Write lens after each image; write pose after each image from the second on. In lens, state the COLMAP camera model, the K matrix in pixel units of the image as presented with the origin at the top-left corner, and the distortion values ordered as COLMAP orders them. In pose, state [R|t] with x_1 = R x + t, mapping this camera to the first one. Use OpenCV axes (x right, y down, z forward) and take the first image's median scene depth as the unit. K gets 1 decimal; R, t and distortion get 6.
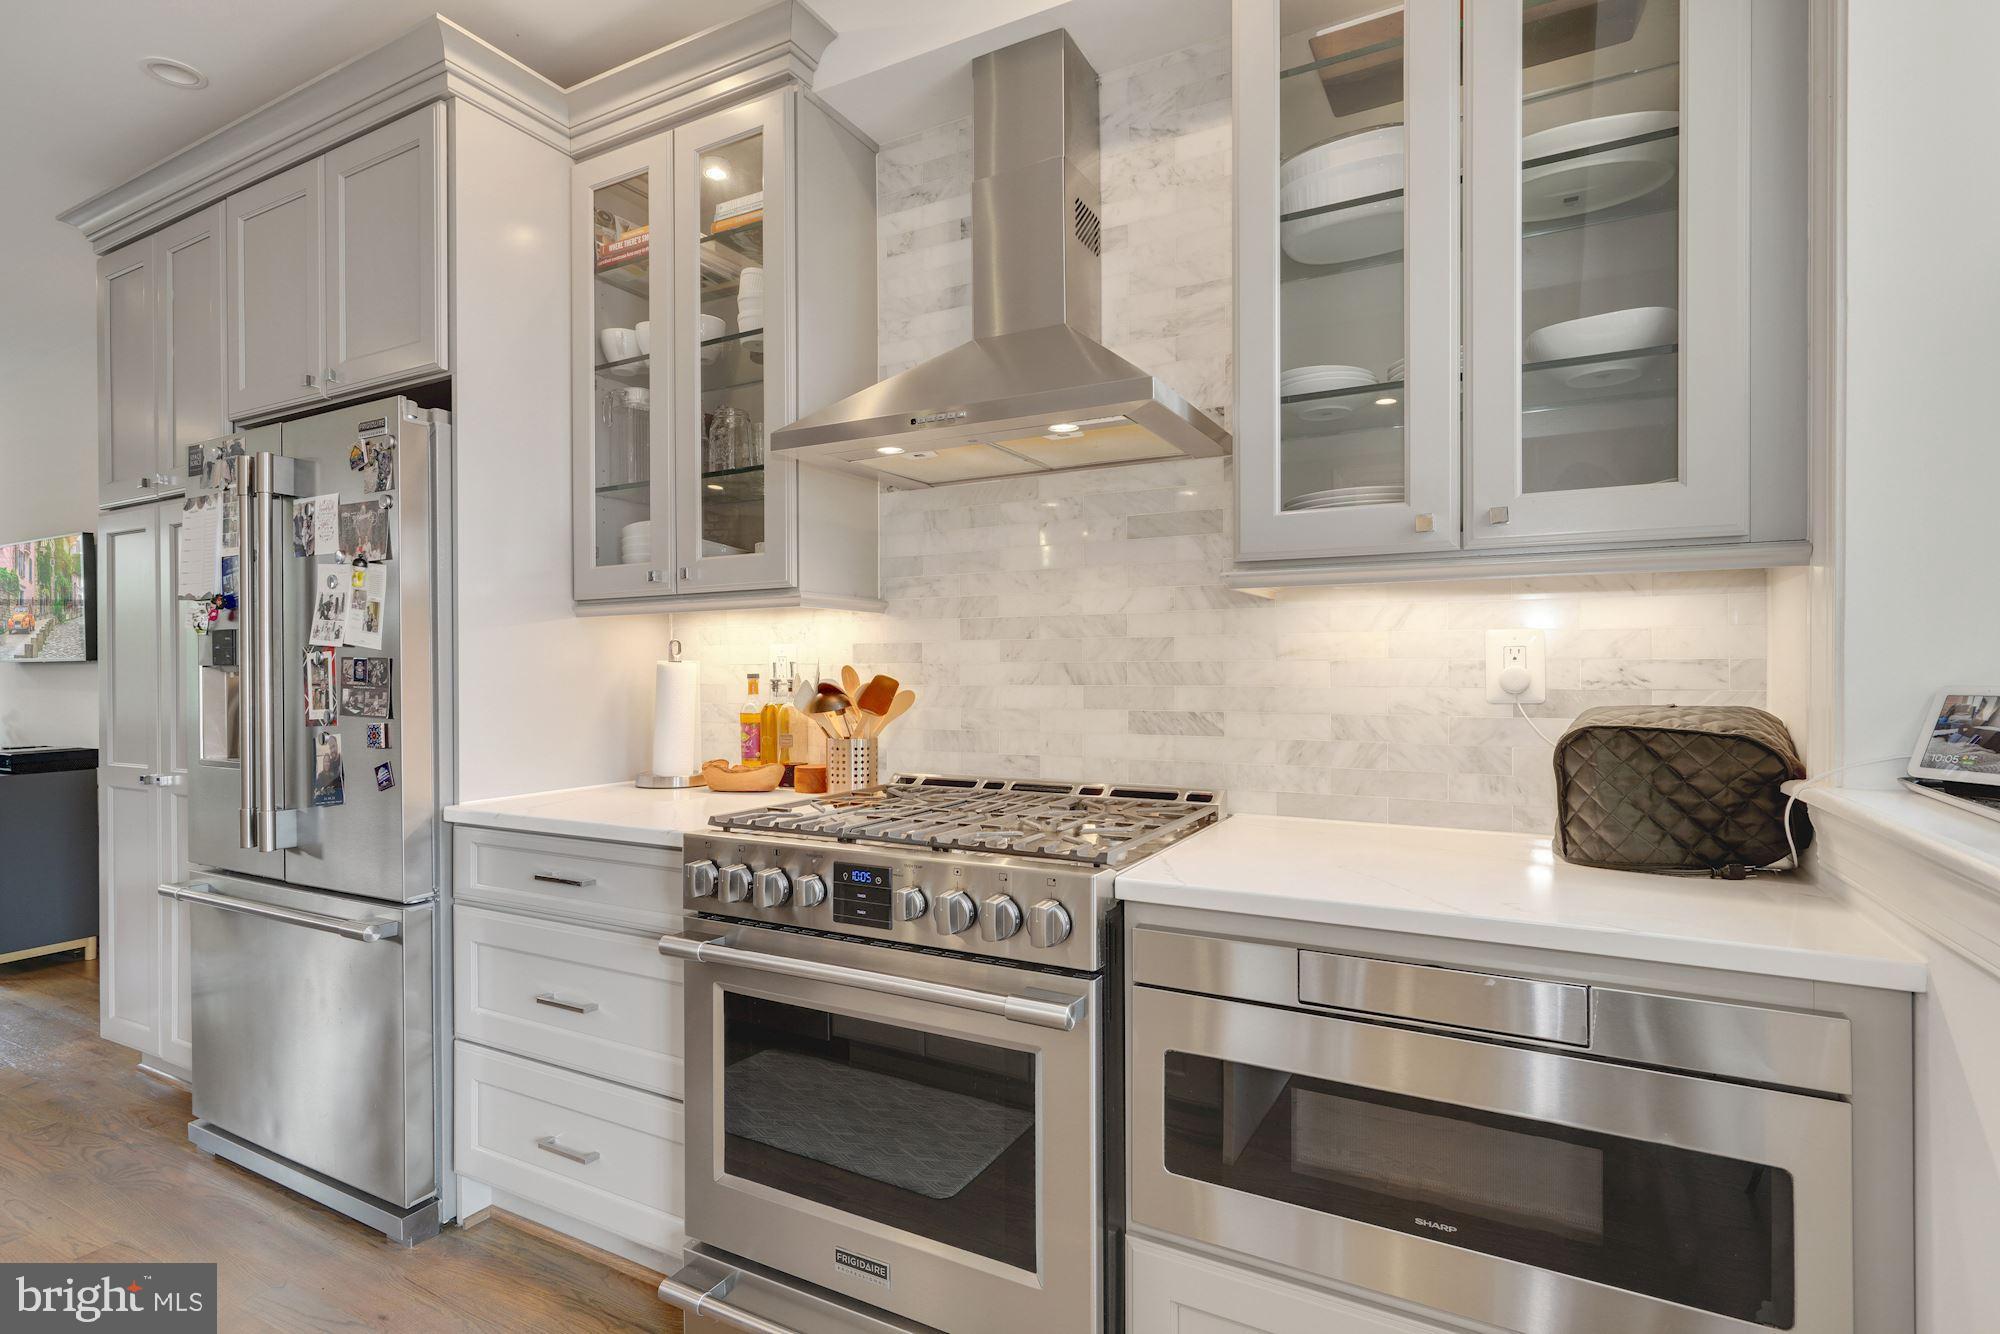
lens RADIAL K [[963.0, 0, 1000.4], [0, 963.0, 674.0], [0, 0, 1]] dist [-0.000118, -0.000072]
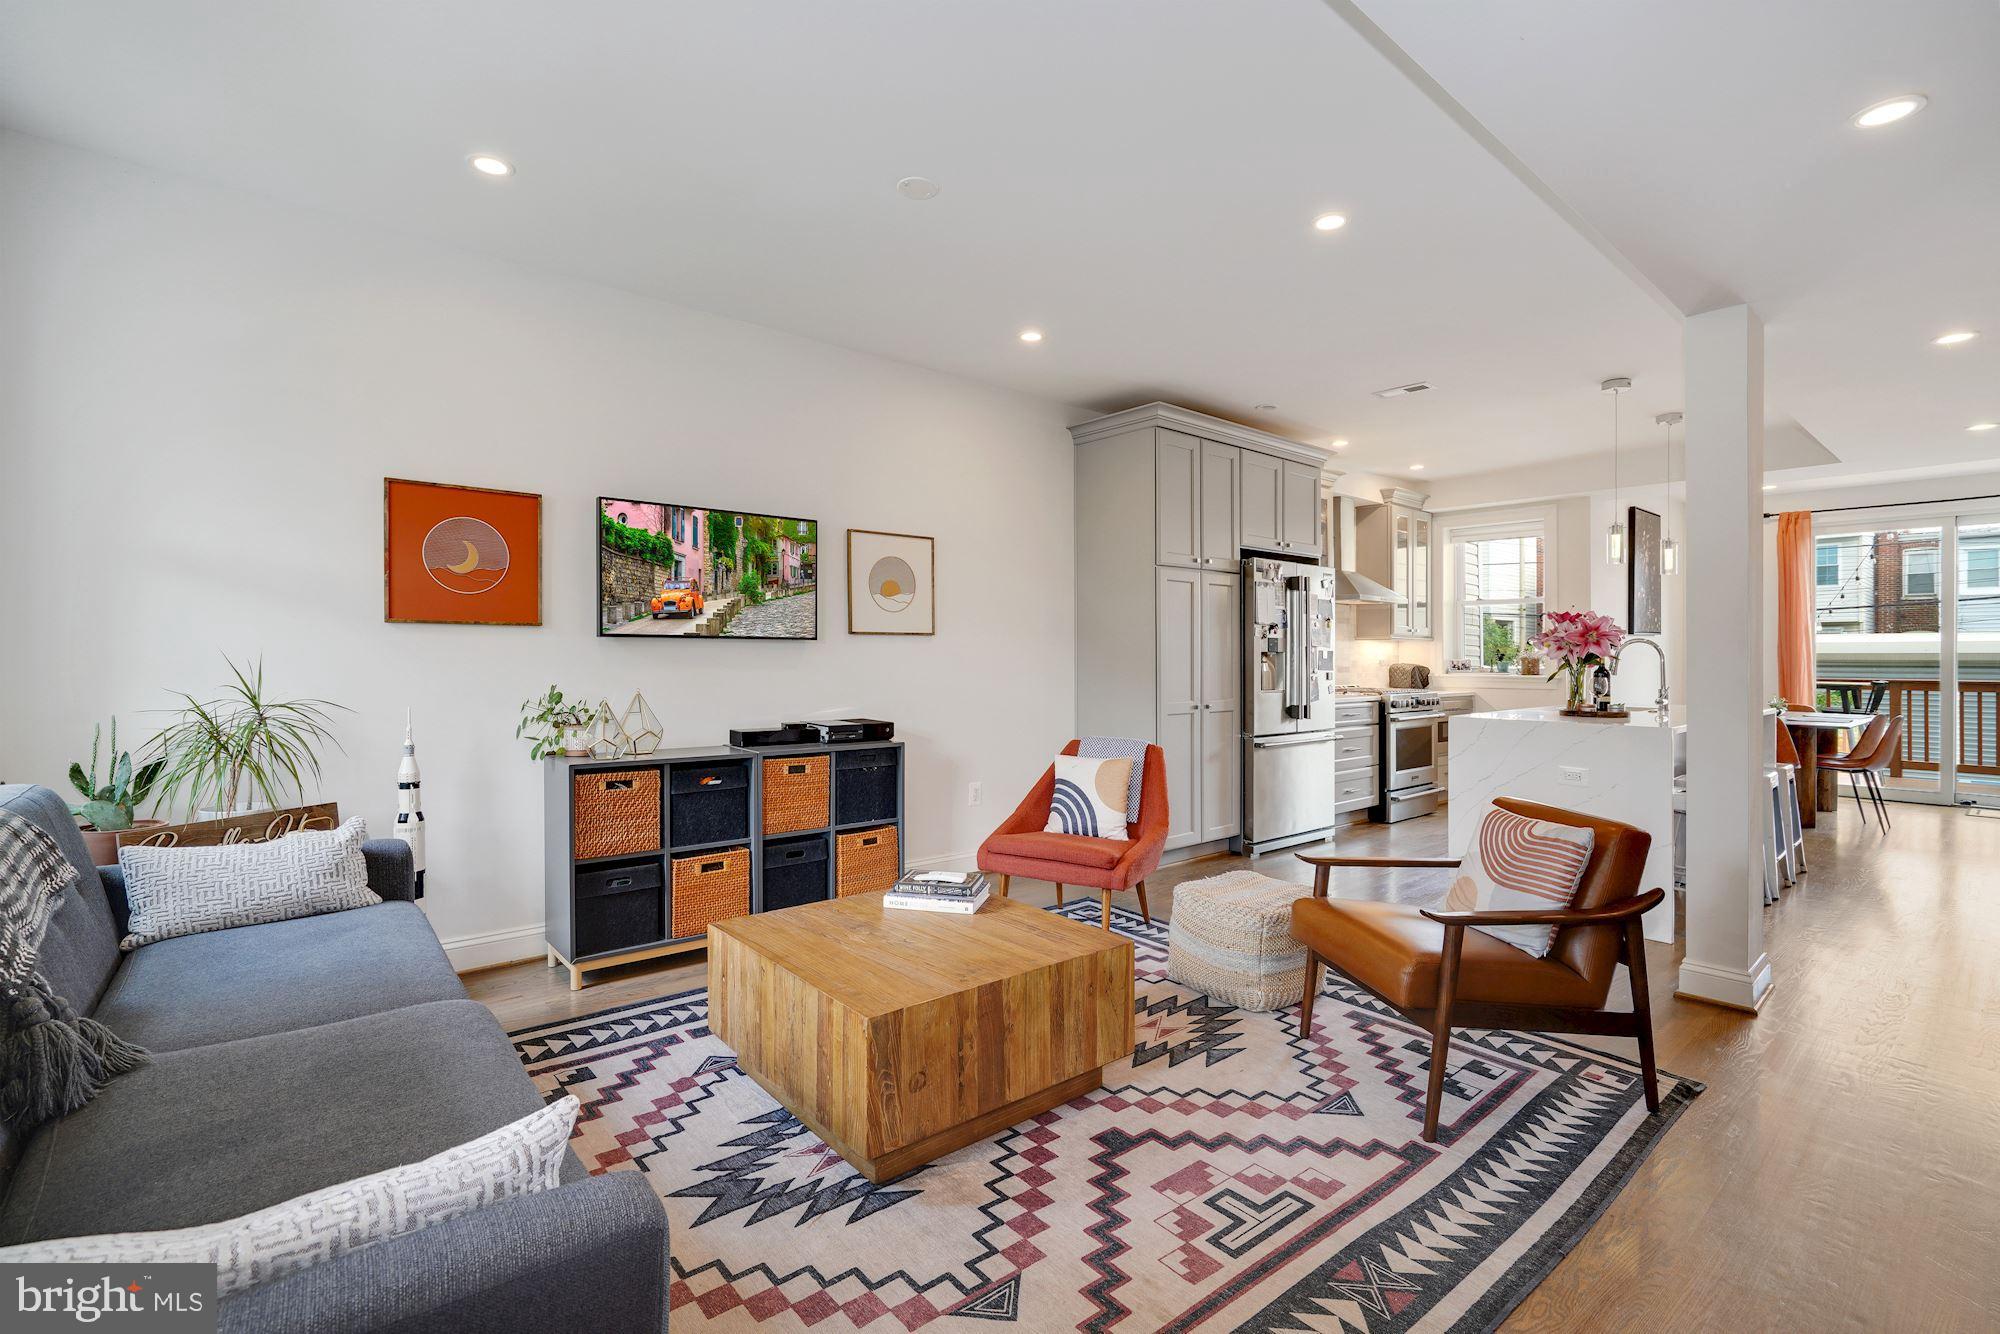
lens RADIAL K [[910.6, 0, 1001.8], [0, 910.6, 658.0], [0, 0, 1]] dist [-0.004168, 0.000617]
pose [[0.359479, 0.007218, 0.933125, -3.859479], [0.001804, 0.999963, -0.008430, 0.029908], [-0.933151, 0.004714, 0.359453, 0.967383]]
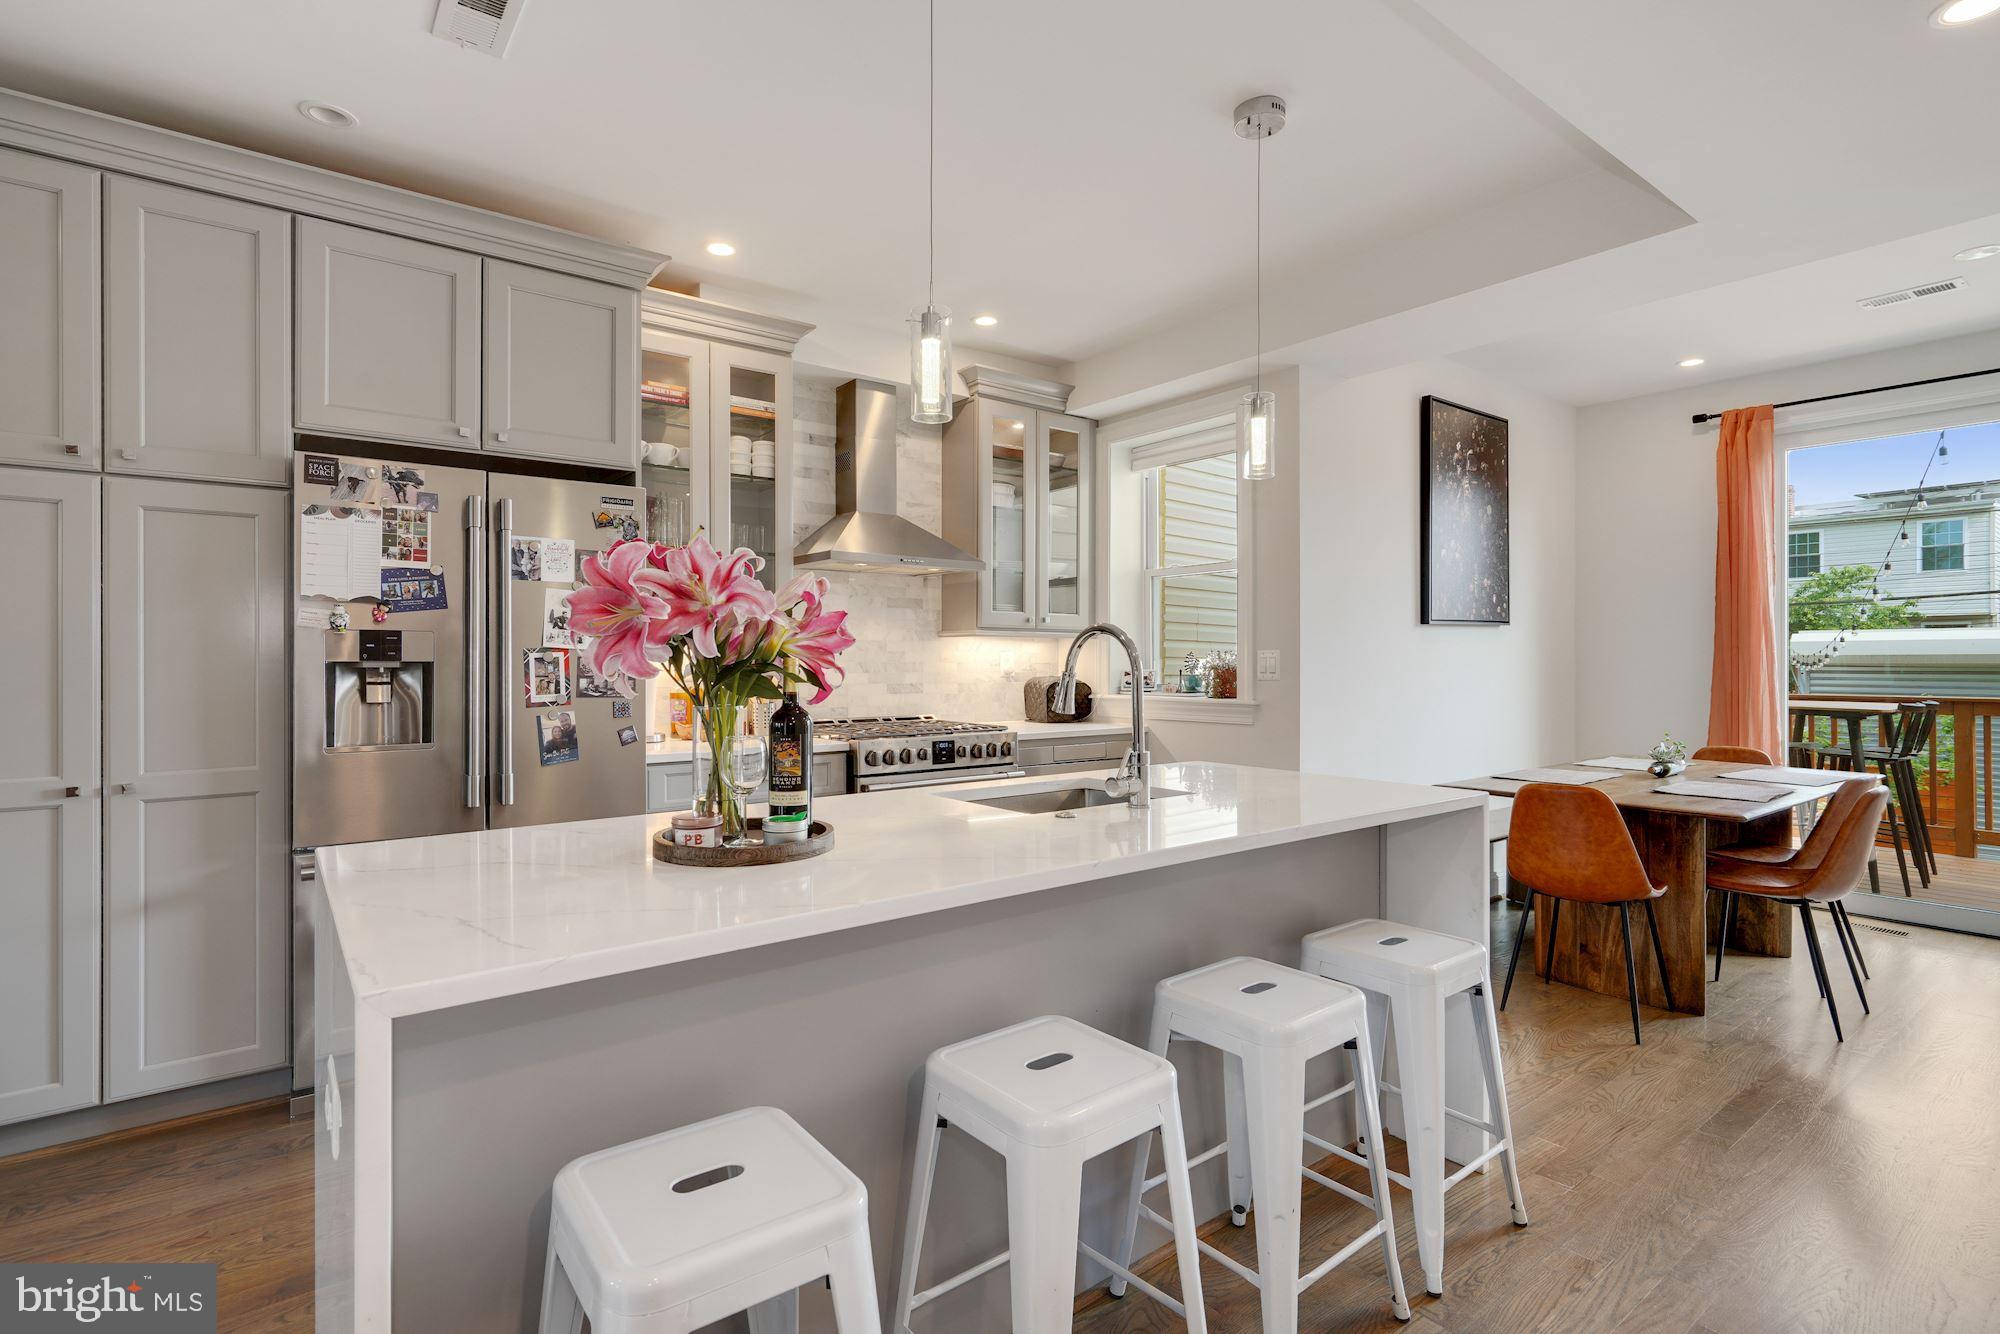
lens RADIAL K [[963.0, 0, 1011.5], [0, 963.0, 664.2], [0, 0, 1]] dist [-0.000118, -0.000072]
pose [[0.408990, 0.001609, 0.912537, -1.809595], [0.002461, 0.999993, -0.002866, -0.000540], [-0.912535, 0.003418, 0.408983, -0.172968]]
